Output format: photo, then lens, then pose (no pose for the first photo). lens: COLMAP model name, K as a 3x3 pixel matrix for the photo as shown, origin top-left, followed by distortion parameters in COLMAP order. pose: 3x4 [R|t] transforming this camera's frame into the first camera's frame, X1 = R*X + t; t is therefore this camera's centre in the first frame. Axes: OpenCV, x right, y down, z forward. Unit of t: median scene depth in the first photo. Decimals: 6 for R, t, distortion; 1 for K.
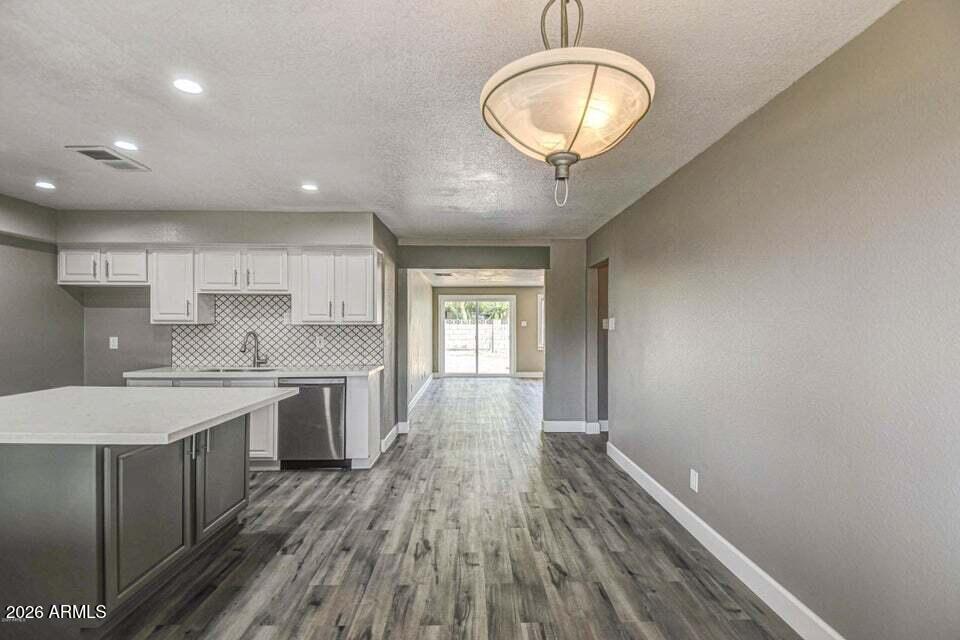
lens RADIAL K [[431.1, 0, 489.3], [0, 431.1, 320.4], [0, 0, 1]] dist [-0.002353, -0.001205]
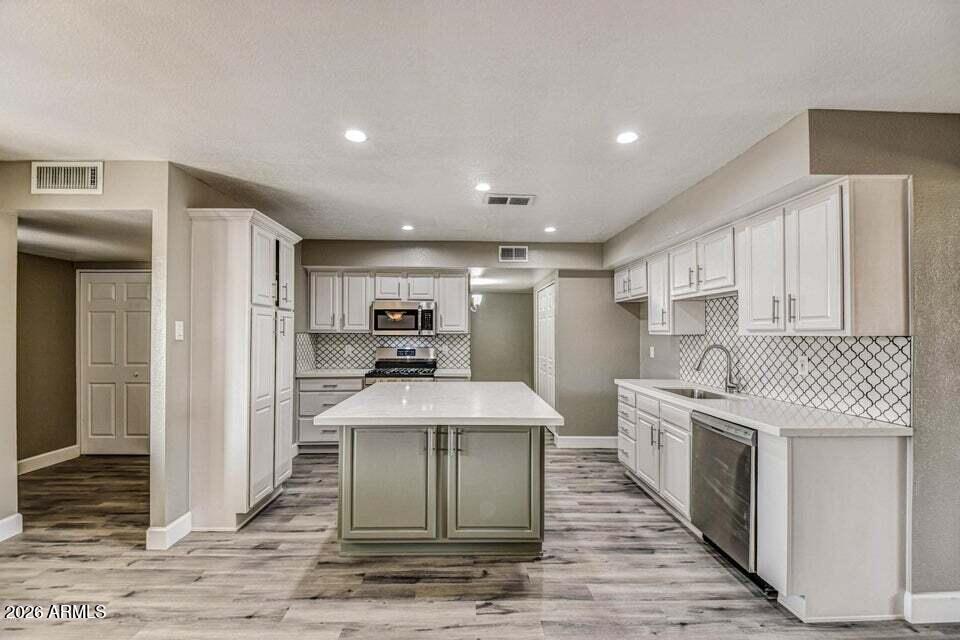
lens RADIAL K [[431.1, 0, 474.6], [0, 431.1, 327.3], [0, 0, 1]] dist [-0.002353, -0.001205]
pose [[-0.013046, -0.016396, -0.999780, 0.273551], [0.005784, 0.999848, -0.016473, 0.006041], [0.999898, -0.005998, -0.012949, 0.733376]]
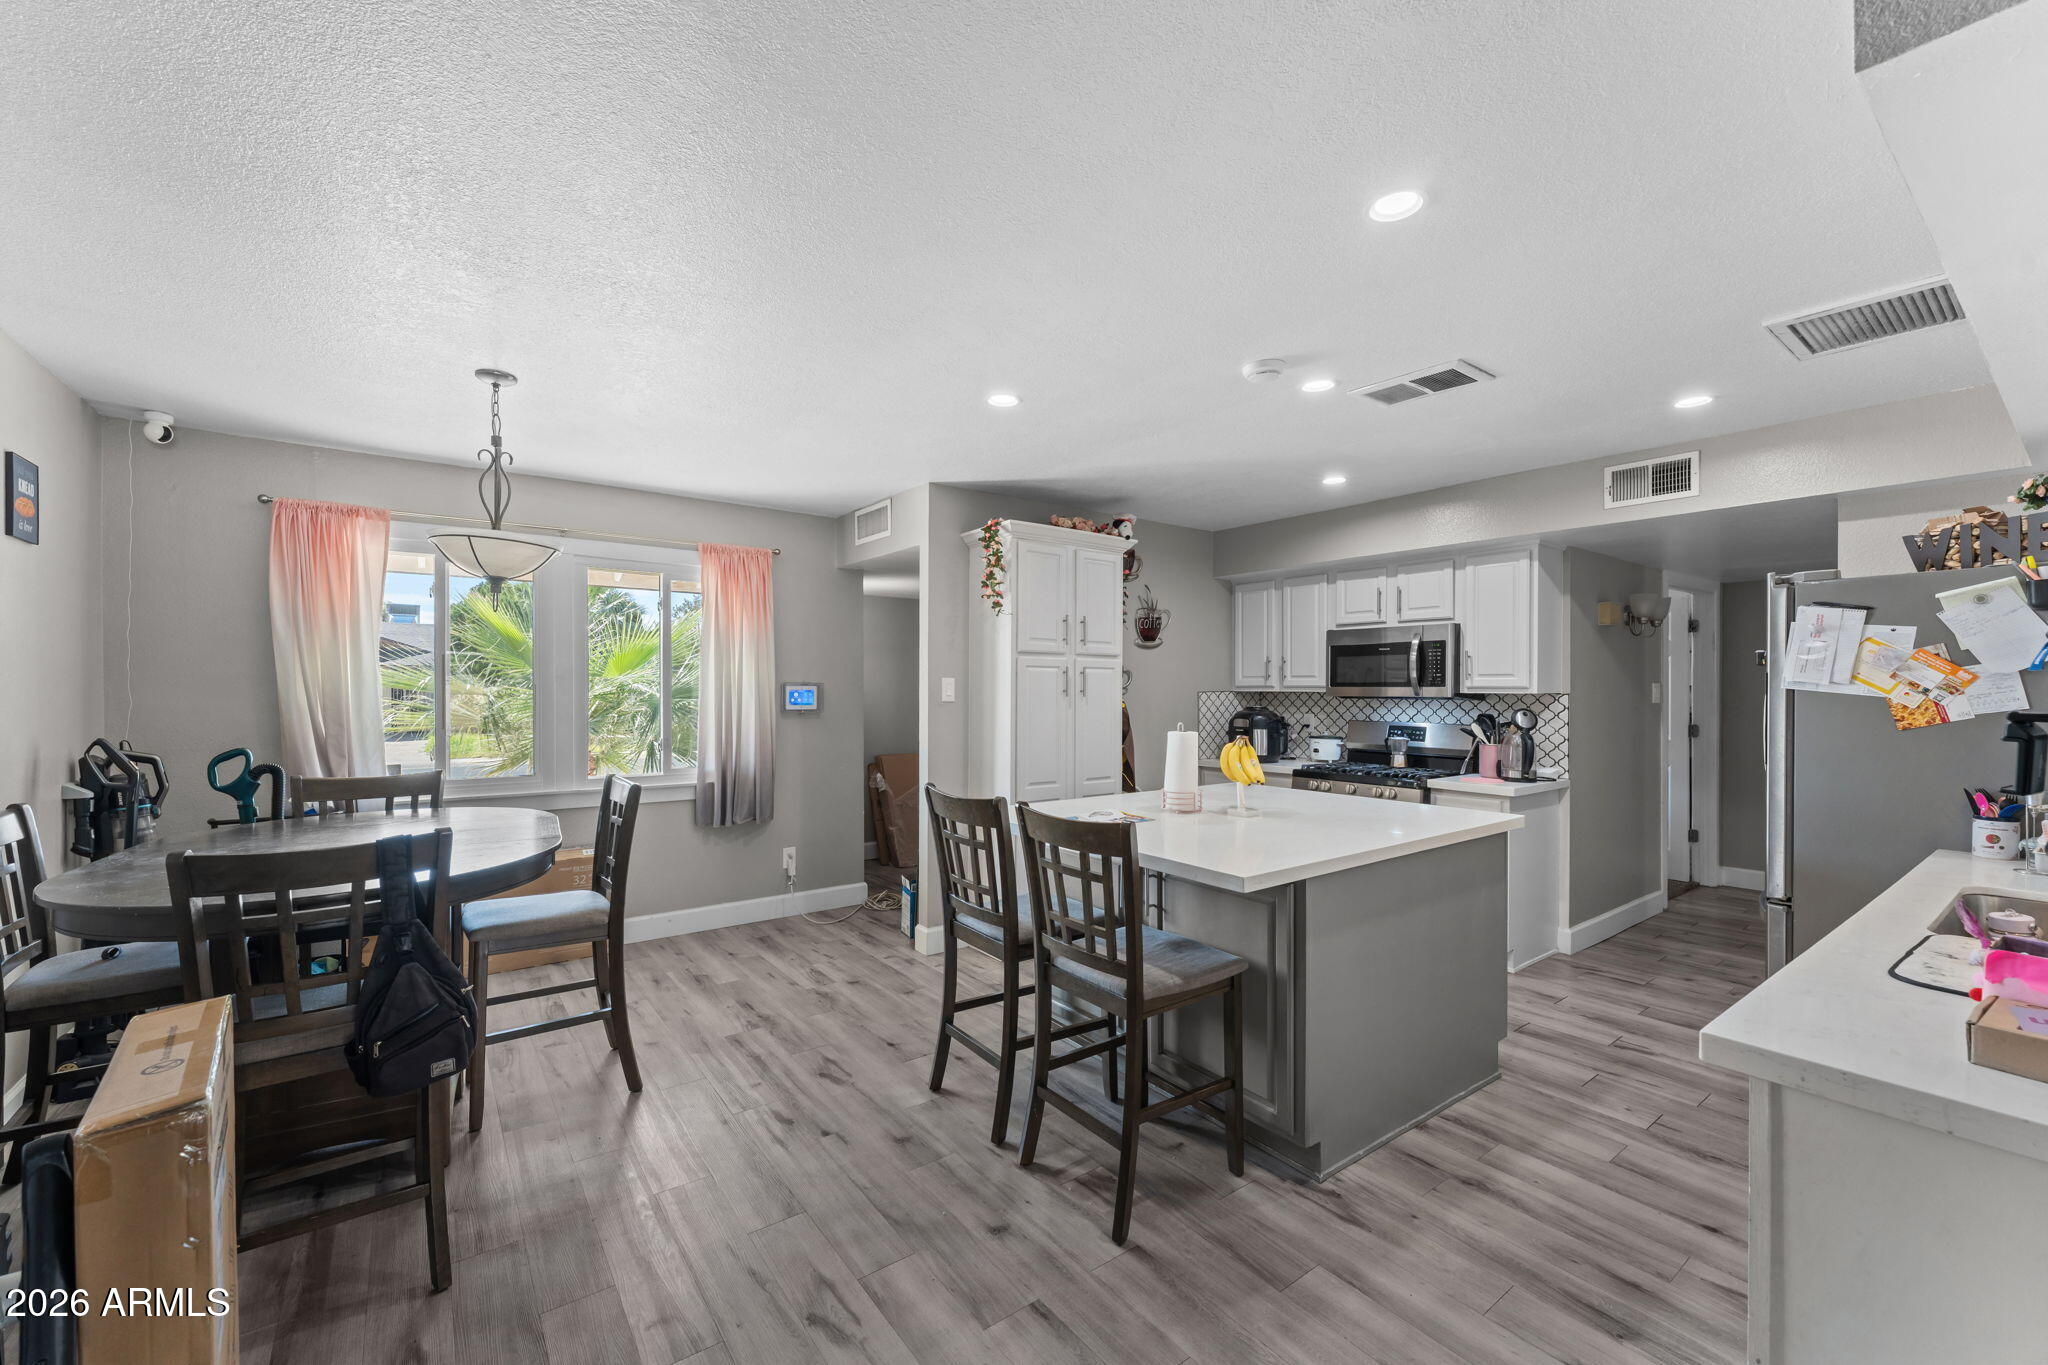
lens RADIAL K [[837.9, 0, 1026.2], [0, 837.9, 702.5], [0, 0, 1]] dist [0.001220, -0.000370]
pose [[-0.829292, 0.006581, -0.558776, 0.076395], [0.003602, 0.999973, 0.006432, 0.005871], [0.558803, 0.003321, -0.829294, 1.262289]]
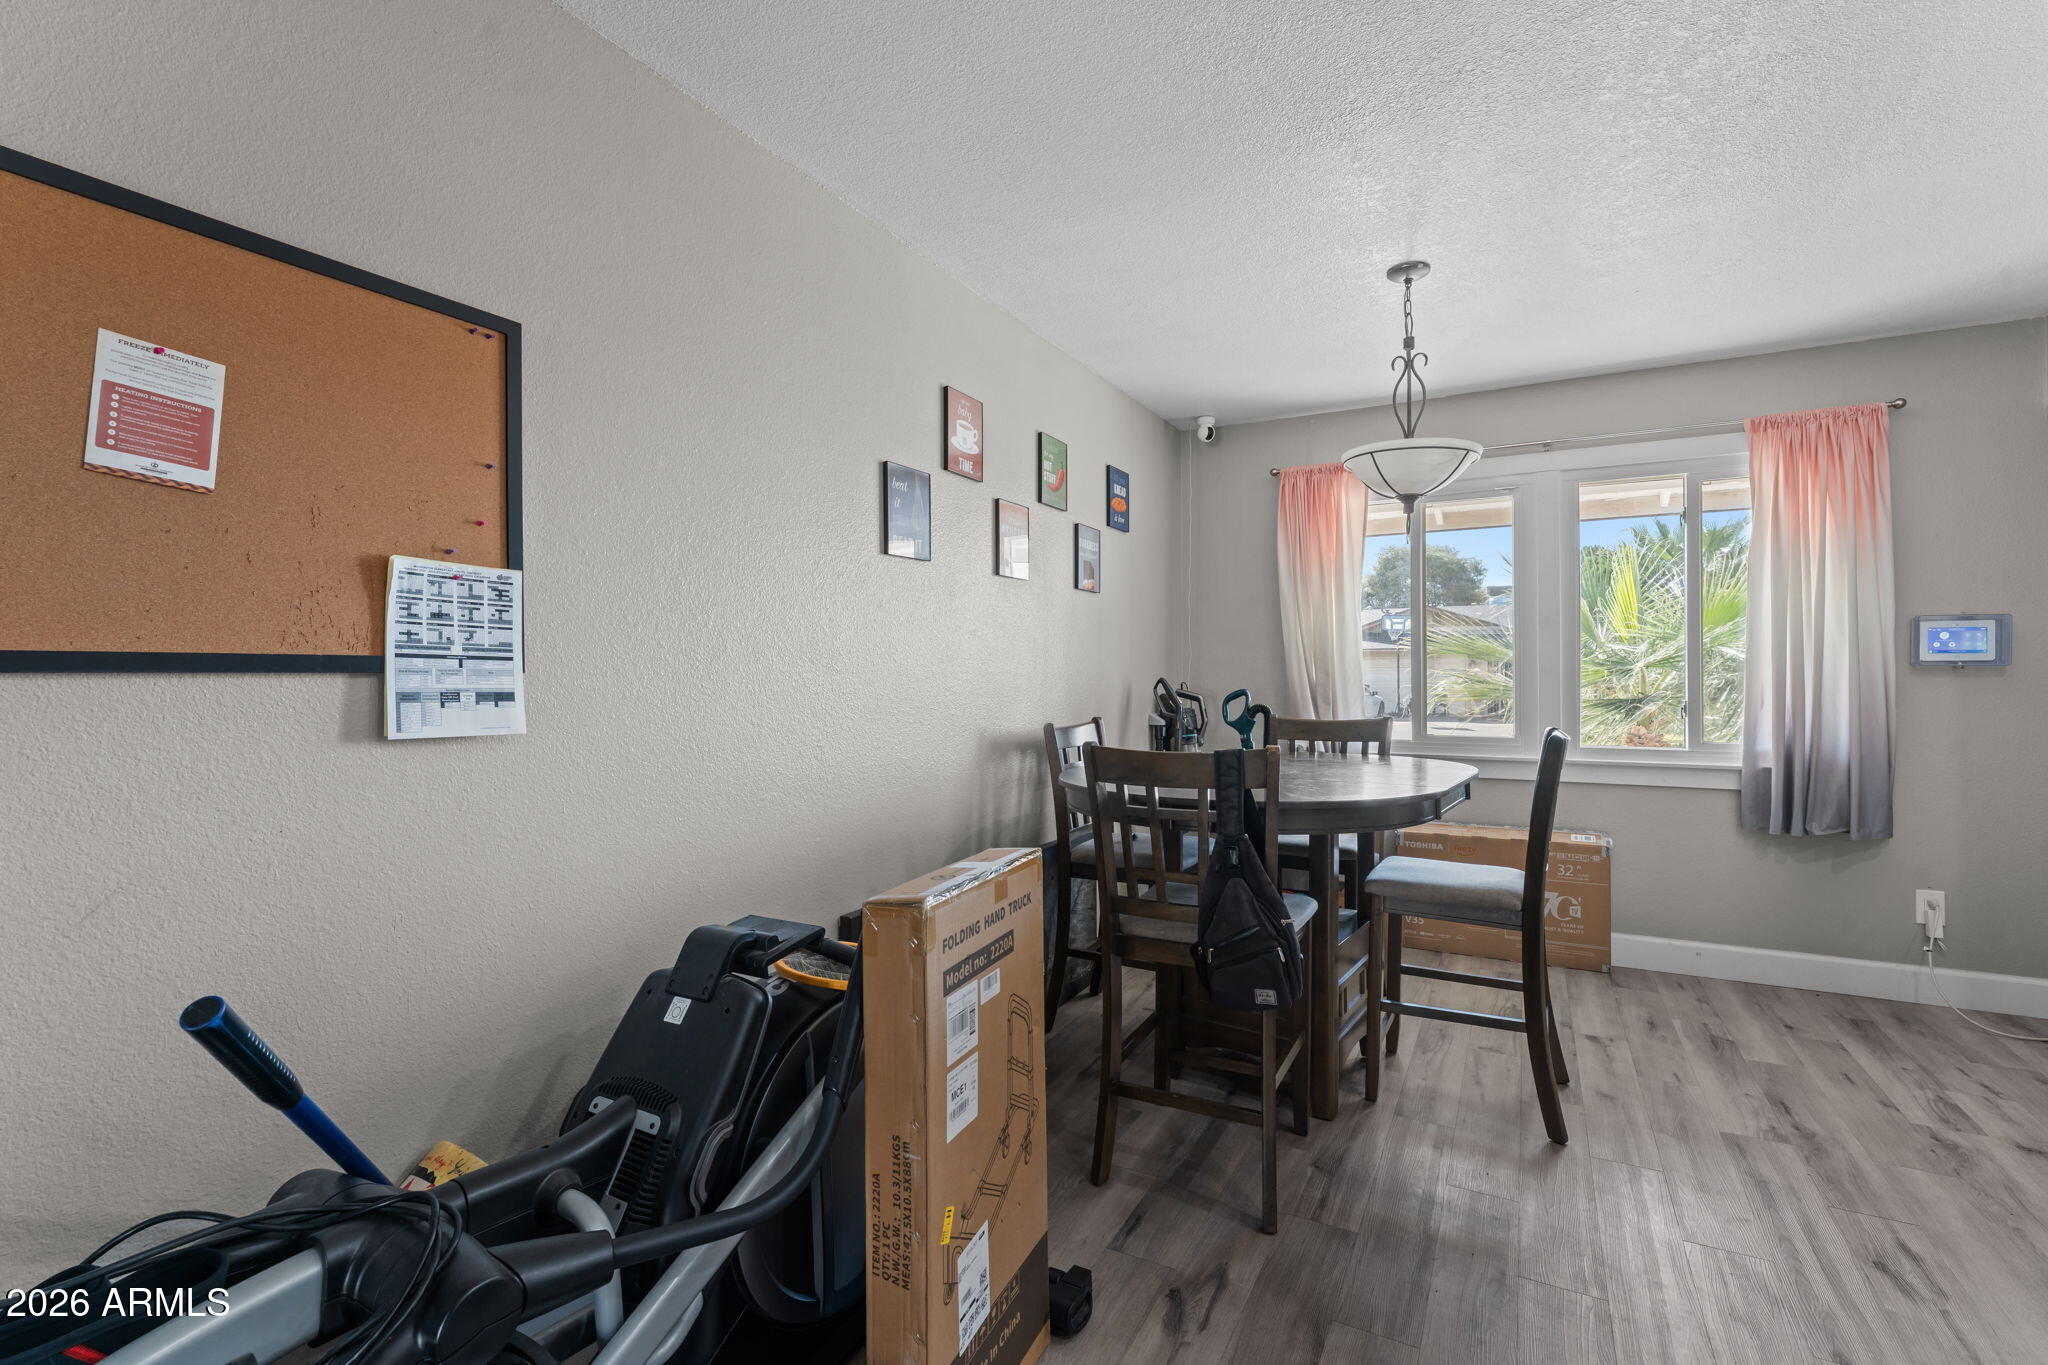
lens RADIAL K [[919.6, 0, 991.9], [0, 919.6, 683.6], [0, 0, 1]] dist [-0.002353, -0.001205]
pose [[-0.842848, -0.003514, 0.538139, -0.073671], [-0.004999, 0.999987, -0.001300, 0.052773], [-0.538128, -0.003786, -0.842855, 1.170465]]
